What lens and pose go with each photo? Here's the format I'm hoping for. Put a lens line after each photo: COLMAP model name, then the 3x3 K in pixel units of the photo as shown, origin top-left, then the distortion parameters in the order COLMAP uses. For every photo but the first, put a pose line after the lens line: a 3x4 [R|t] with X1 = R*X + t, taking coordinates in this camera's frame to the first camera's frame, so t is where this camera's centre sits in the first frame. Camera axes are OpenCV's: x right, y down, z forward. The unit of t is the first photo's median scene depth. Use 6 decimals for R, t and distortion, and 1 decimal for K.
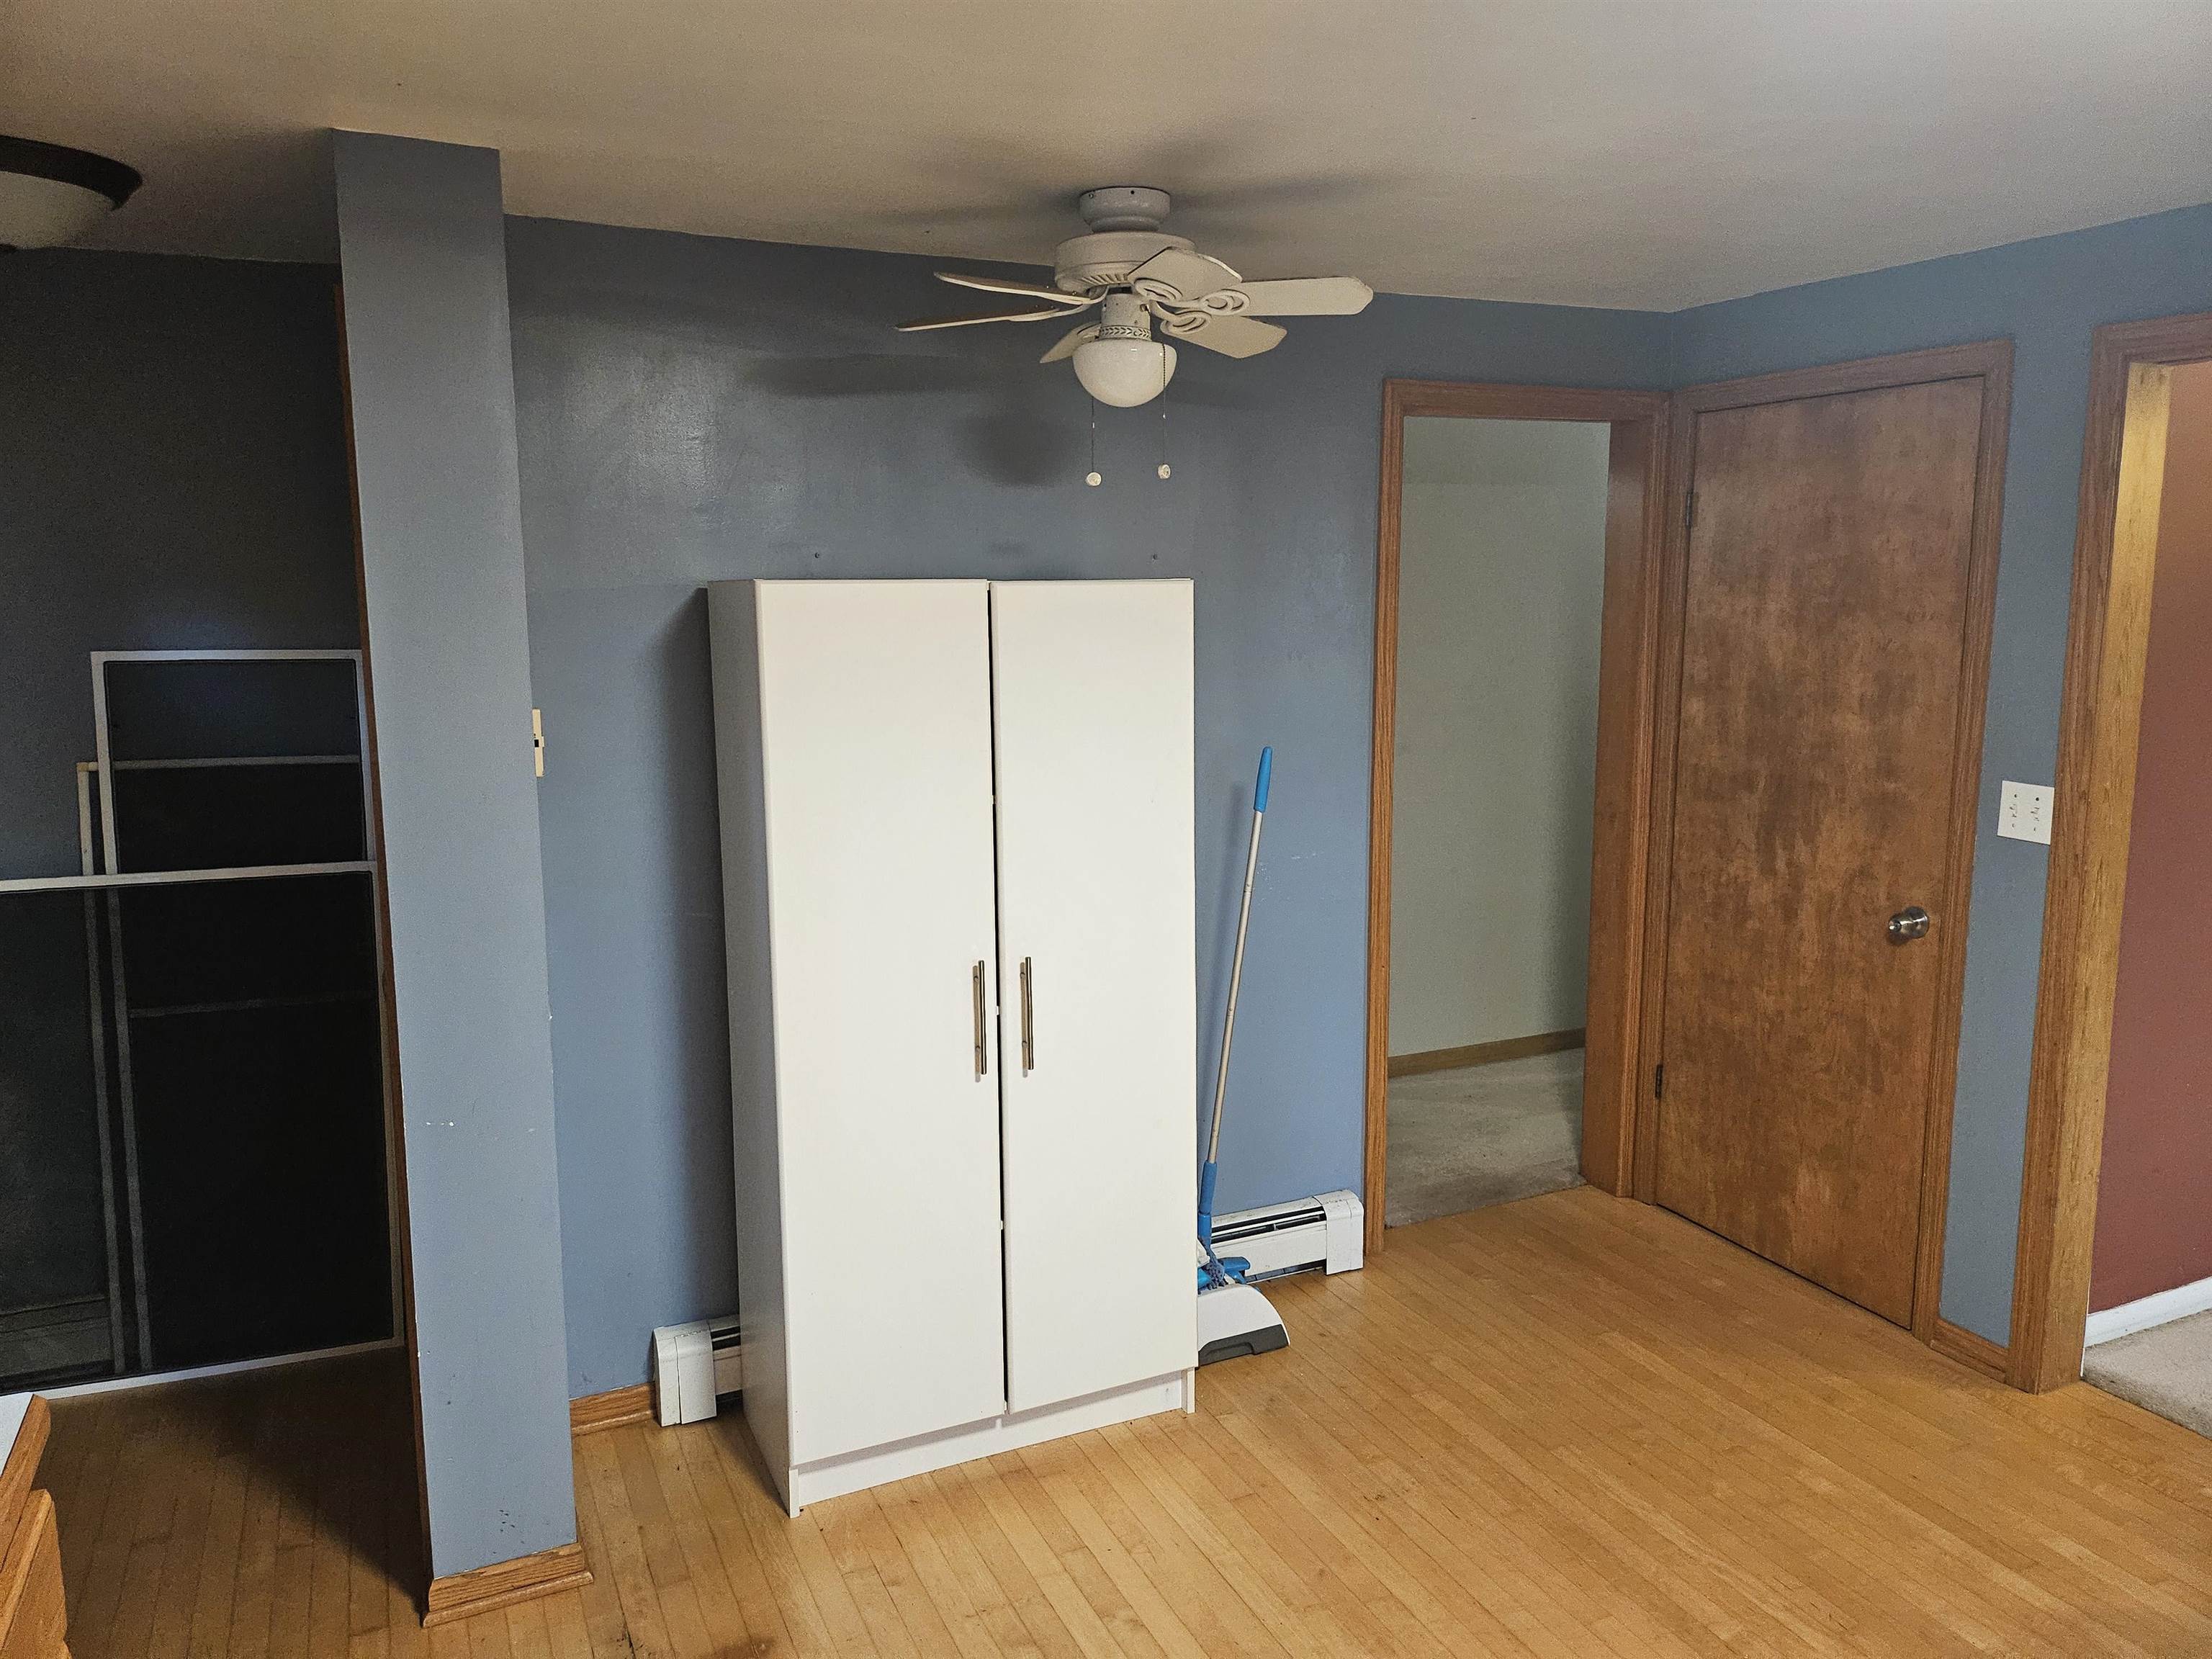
lens RADIAL K [[1555.6, 0, 1108.8], [0, 1555.6, 809.8], [0, 0, 1]] dist [0.064374, -0.072910]
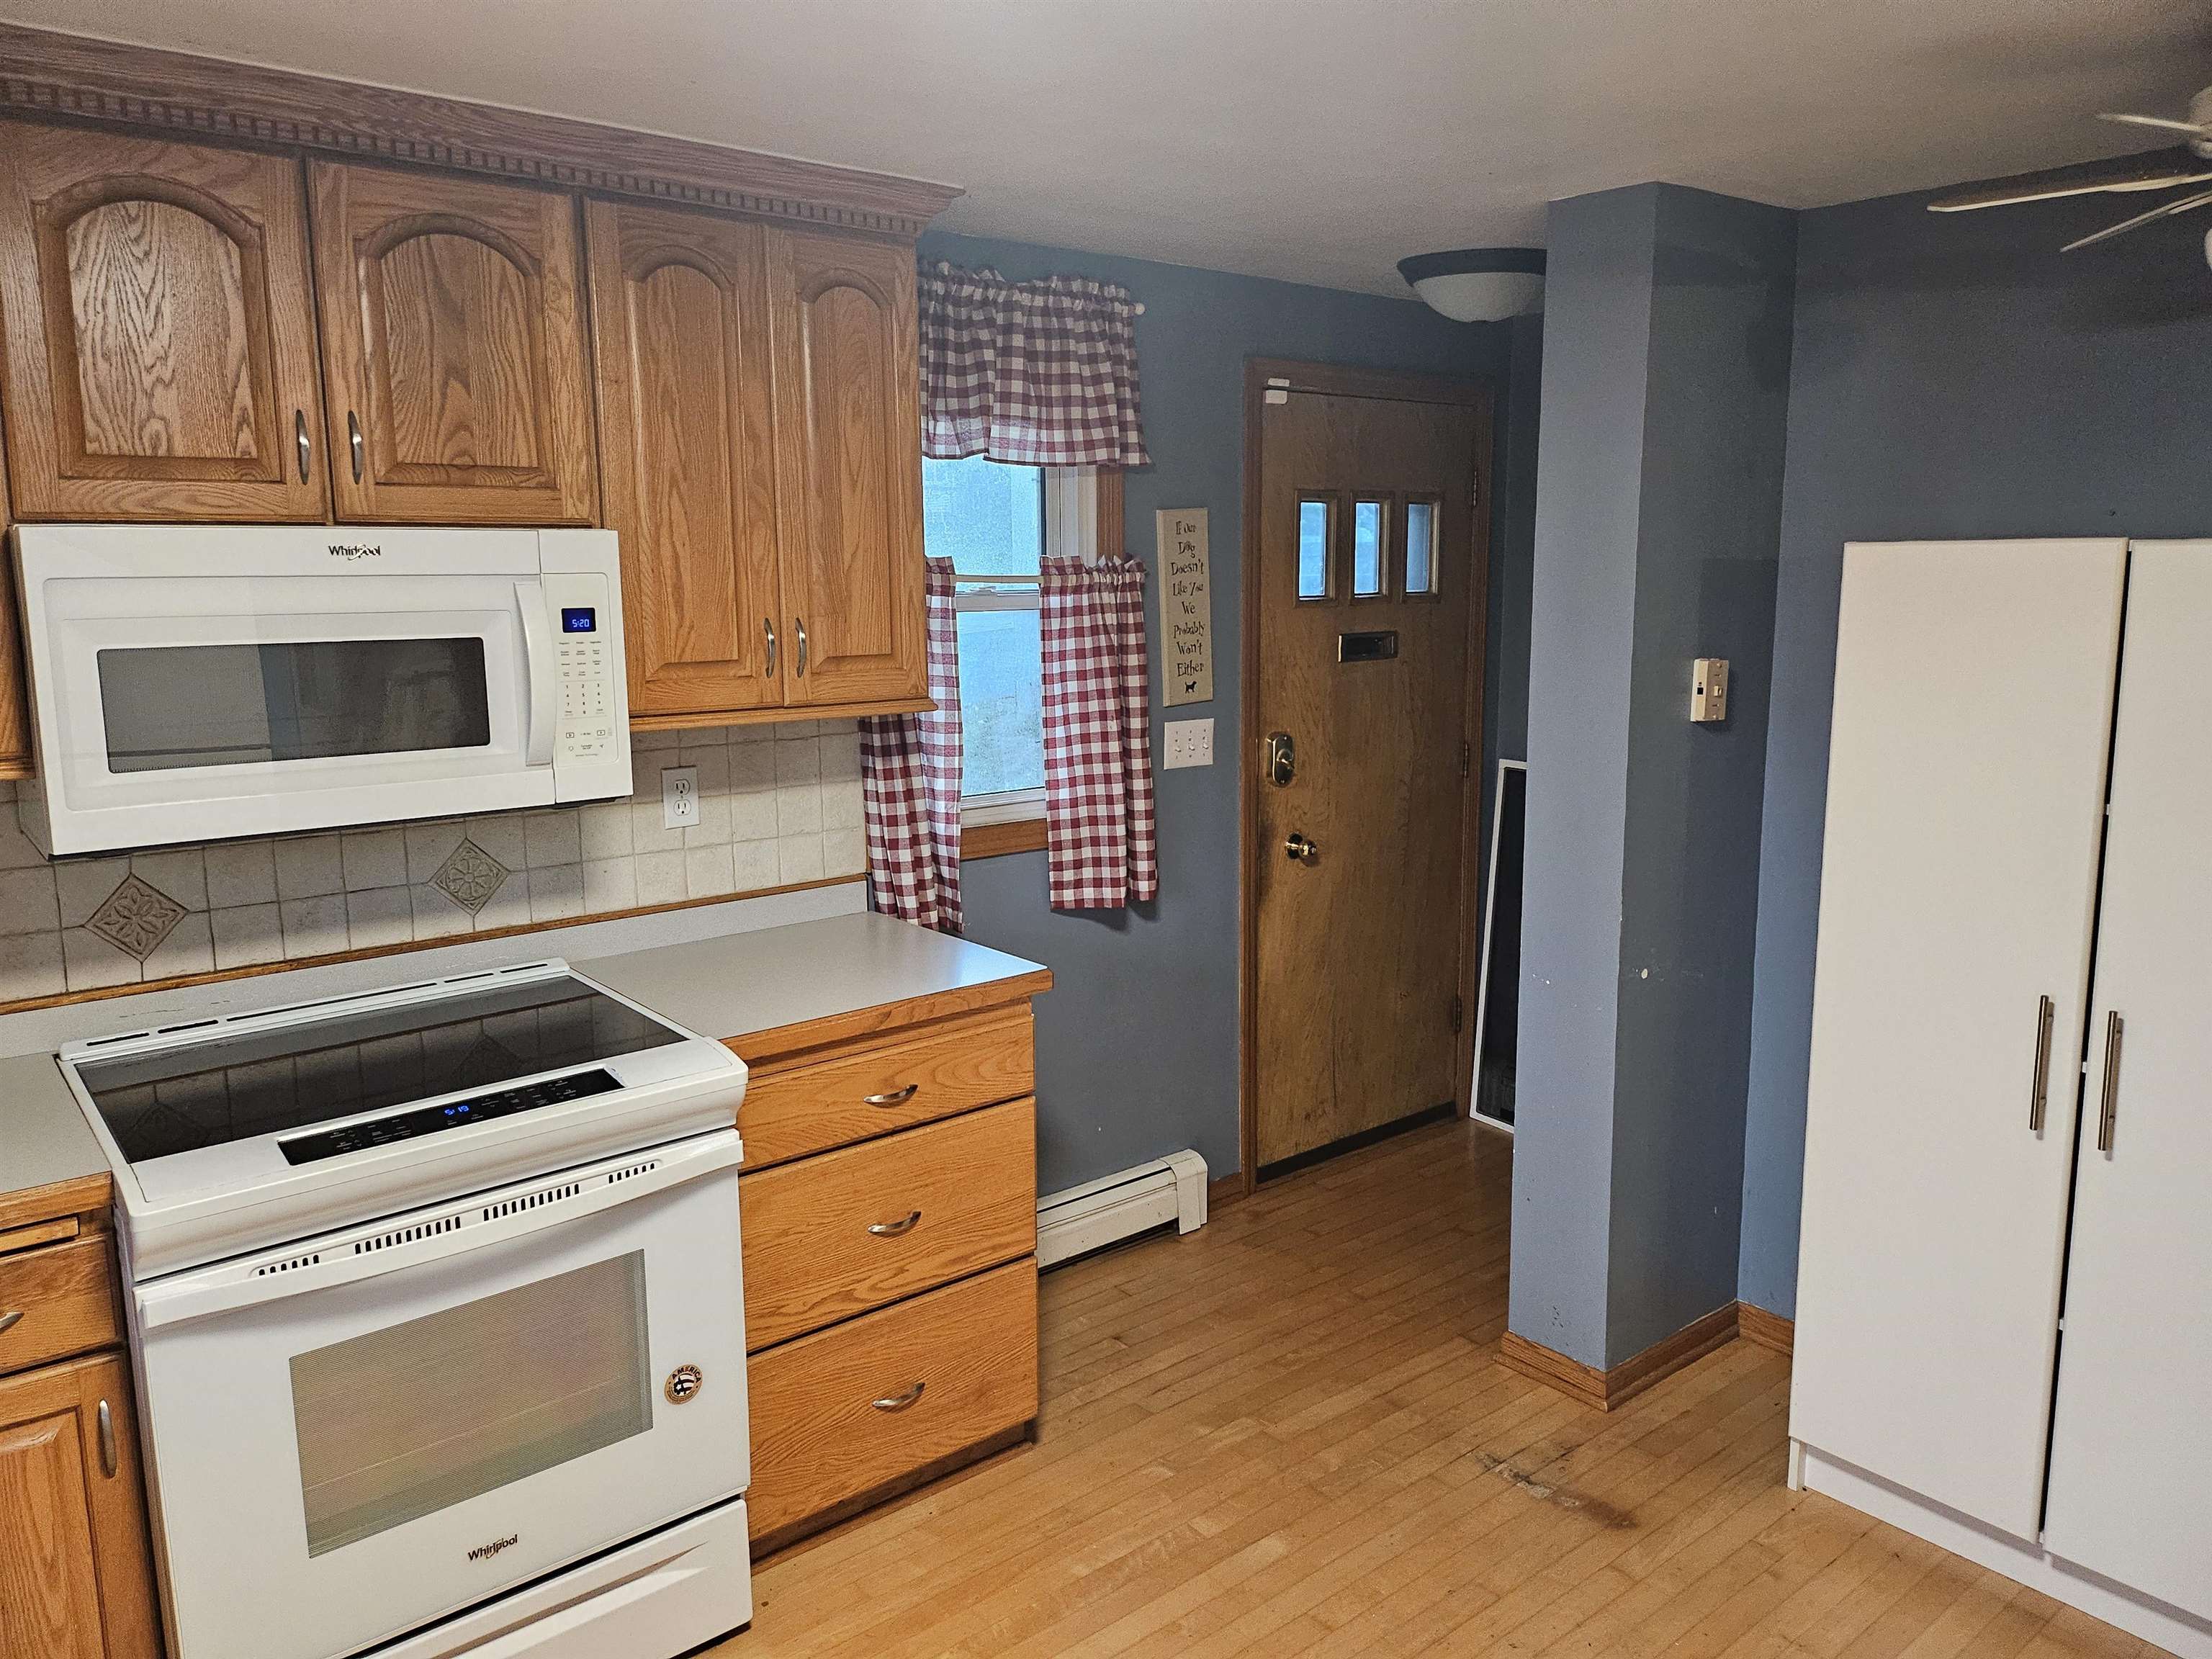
lens RADIAL K [[1555.6, 0, 1119.8], [0, 1555.6, 797.9], [0, 0, 1]] dist [0.064374, -0.072910]
pose [[0.245648, 0.147447, -0.958079, 0.605790], [-0.135145, 0.983921, 0.116774, -0.039883], [0.959892, 0.100794, 0.261625, 0.297997]]
